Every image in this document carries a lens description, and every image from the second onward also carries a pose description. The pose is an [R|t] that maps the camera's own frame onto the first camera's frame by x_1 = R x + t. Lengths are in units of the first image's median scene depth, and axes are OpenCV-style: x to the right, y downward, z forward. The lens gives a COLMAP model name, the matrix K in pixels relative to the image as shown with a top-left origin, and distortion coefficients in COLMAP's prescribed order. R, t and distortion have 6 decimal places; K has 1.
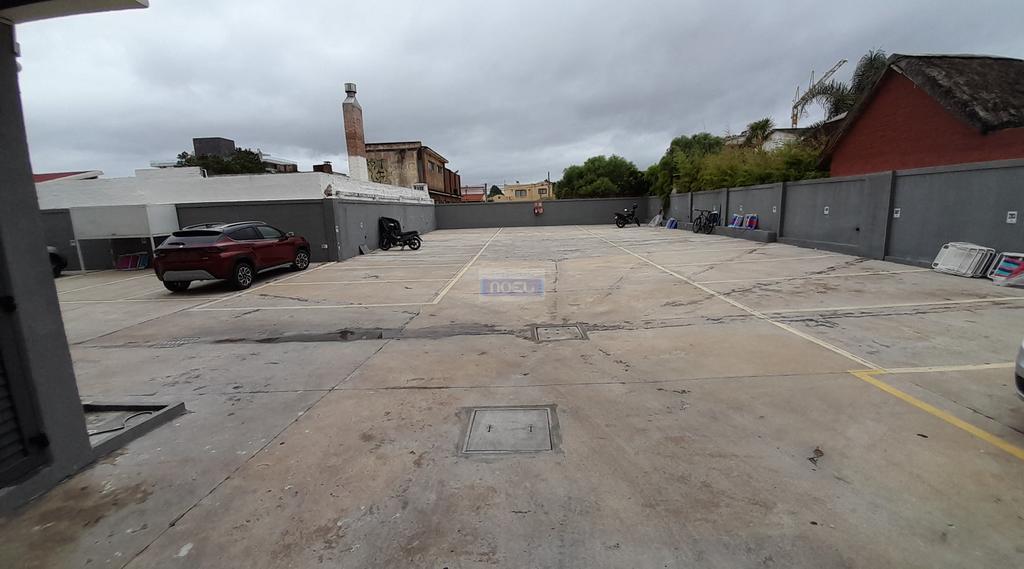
lens RADIAL K [[407.8, 0, 521.8], [0, 407.8, 277.2], [0, 0, 1]] dist [0.016883, -0.016249]
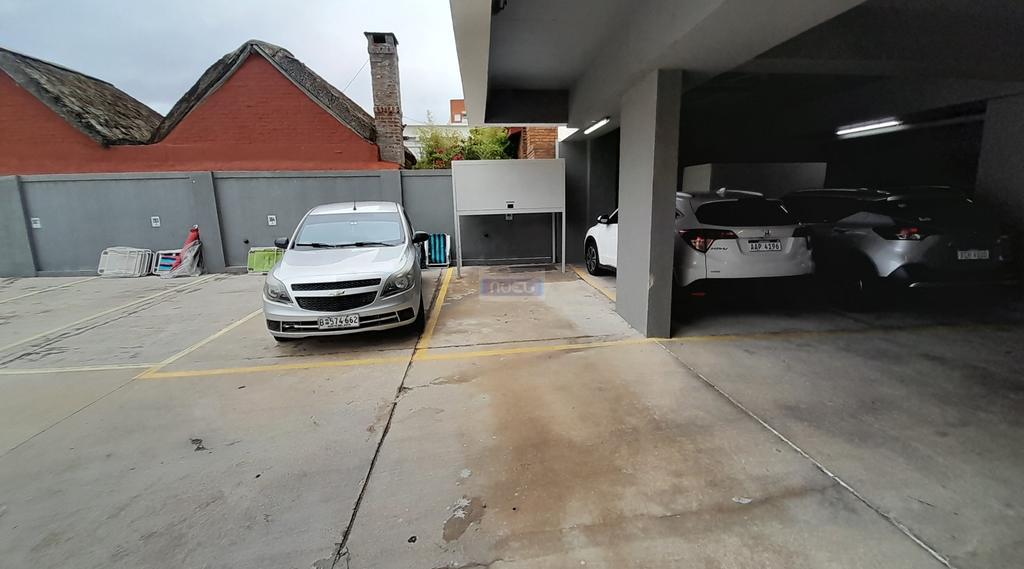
lens RADIAL K [[407.8, 0, 521.8], [0, 407.8, 277.2], [0, 0, 1]] dist [0.016883, -0.016249]
pose [[-0.120932, -0.152636, 0.980856, -0.124081], [0.182932, 0.967757, 0.173152, -0.000529], [-0.975659, 0.200369, -0.089111, 0.079514]]
